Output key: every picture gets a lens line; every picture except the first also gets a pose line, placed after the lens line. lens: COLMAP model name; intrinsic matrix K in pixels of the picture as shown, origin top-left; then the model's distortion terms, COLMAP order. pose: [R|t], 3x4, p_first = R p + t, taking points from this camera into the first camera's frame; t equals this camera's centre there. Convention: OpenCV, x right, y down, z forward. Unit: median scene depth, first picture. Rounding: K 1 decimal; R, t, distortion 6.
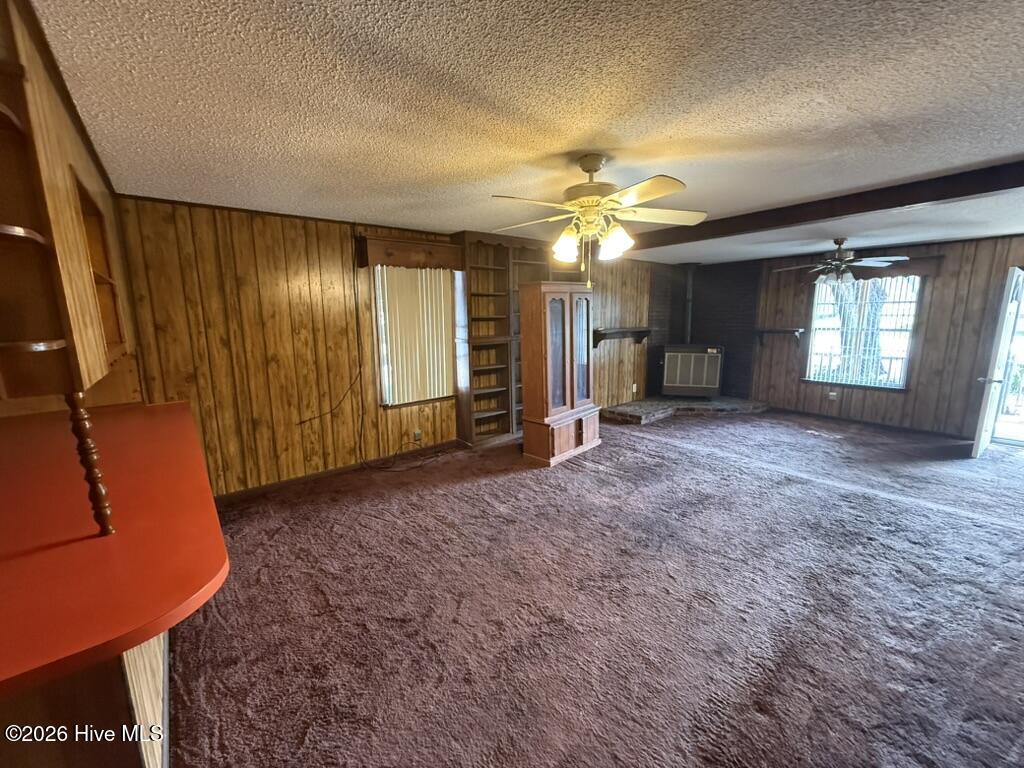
lens RADIAL K [[408.6, 0, 509.0], [0, 408.6, 384.9], [0, 0, 1]] dist [0.000020, 0.000045]
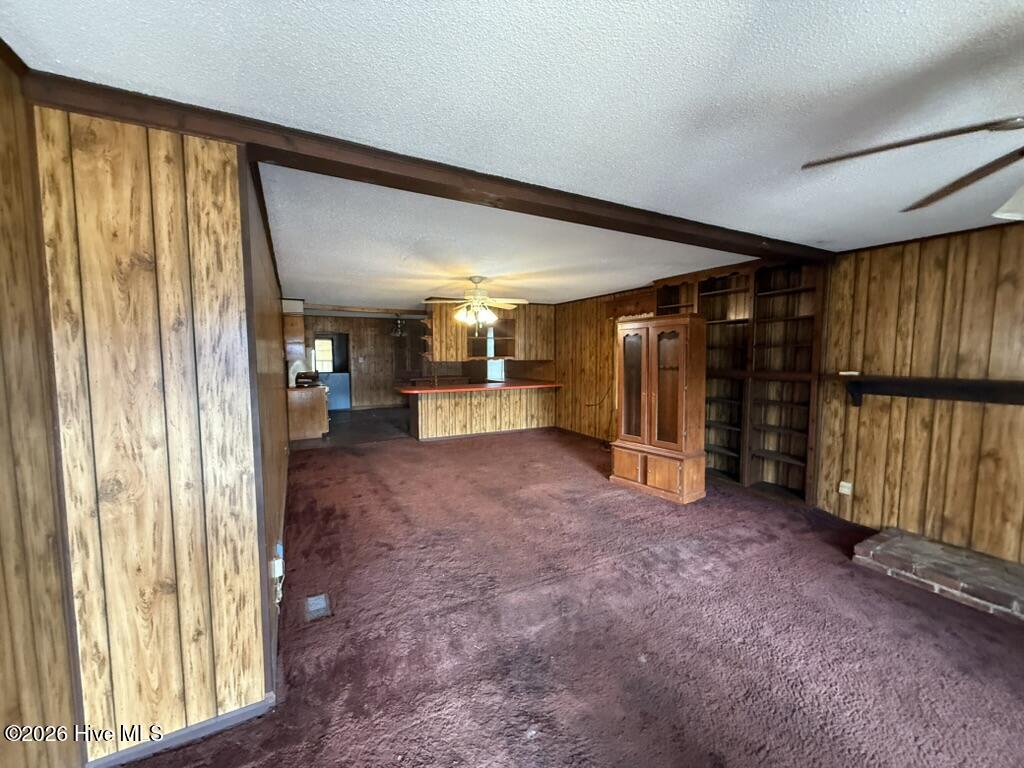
lens RADIAL K [[408.6, 0, 509.0], [0, 408.6, 384.9], [0, 0, 1]] dist [0.000020, 0.000045]
pose [[-0.200859, 0.092866, -0.975209, 0.858193], [-0.162492, 0.978548, 0.126651, -0.110749], [0.966050, 0.183903, -0.181460, 0.611536]]
